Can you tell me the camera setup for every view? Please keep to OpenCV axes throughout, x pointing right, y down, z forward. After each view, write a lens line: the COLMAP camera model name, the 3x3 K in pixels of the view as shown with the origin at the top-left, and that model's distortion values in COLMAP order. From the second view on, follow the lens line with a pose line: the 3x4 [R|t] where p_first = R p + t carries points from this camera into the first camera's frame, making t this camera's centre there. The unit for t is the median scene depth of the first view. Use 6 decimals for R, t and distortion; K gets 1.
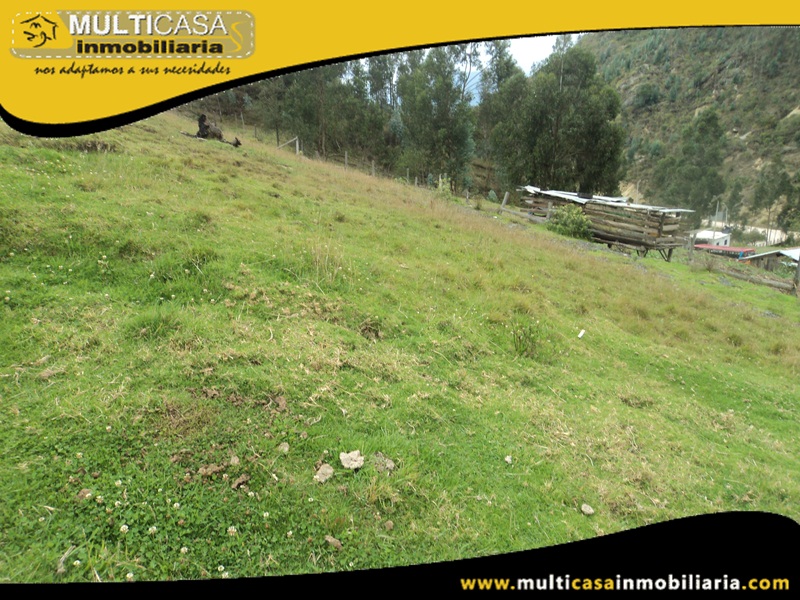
lens RADIAL K [[642.5, 0, 405.9], [0, 642.5, 297.8], [0, 0, 1]] dist [-0.017223, 0.004275]
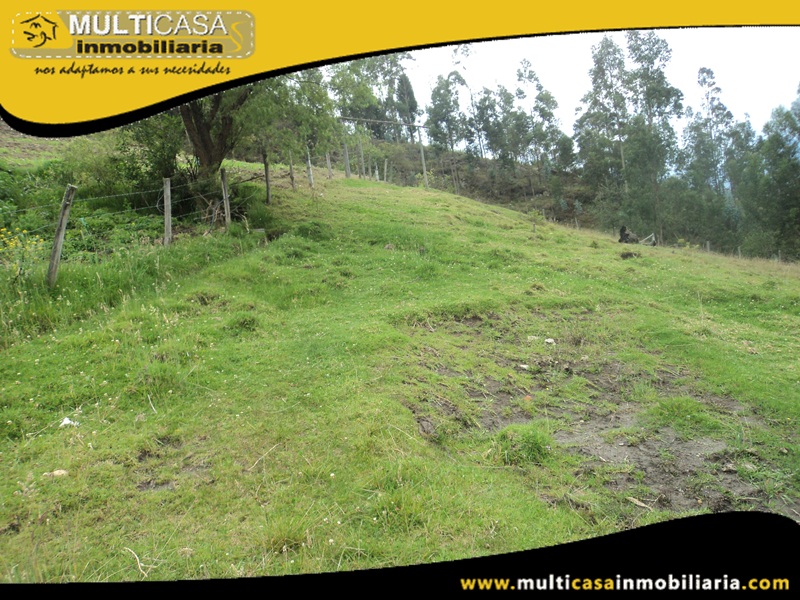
lens RADIAL K [[642.5, 0, 405.9], [0, 642.5, 297.8], [0, 0, 1]] dist [-0.017223, 0.004275]
pose [[0.890291, -0.072001, -0.449664, -0.038066], [0.003116, 0.988362, -0.152088, 0.018634], [0.455382, 0.134002, 0.880154, -0.107353]]
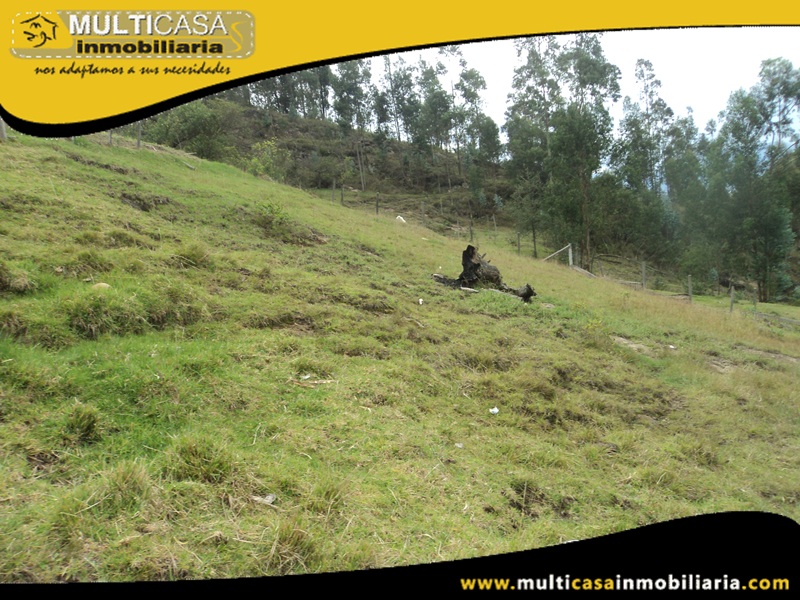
lens RADIAL K [[642.5, 0, 405.9], [0, 642.5, 297.8], [0, 0, 1]] dist [-0.017223, 0.004275]
pose [[0.931055, -0.028575, -0.363757, -0.046778], [-0.022794, 0.990426, -0.136147, -0.046625], [0.364165, 0.135052, 0.921490, 0.130175]]
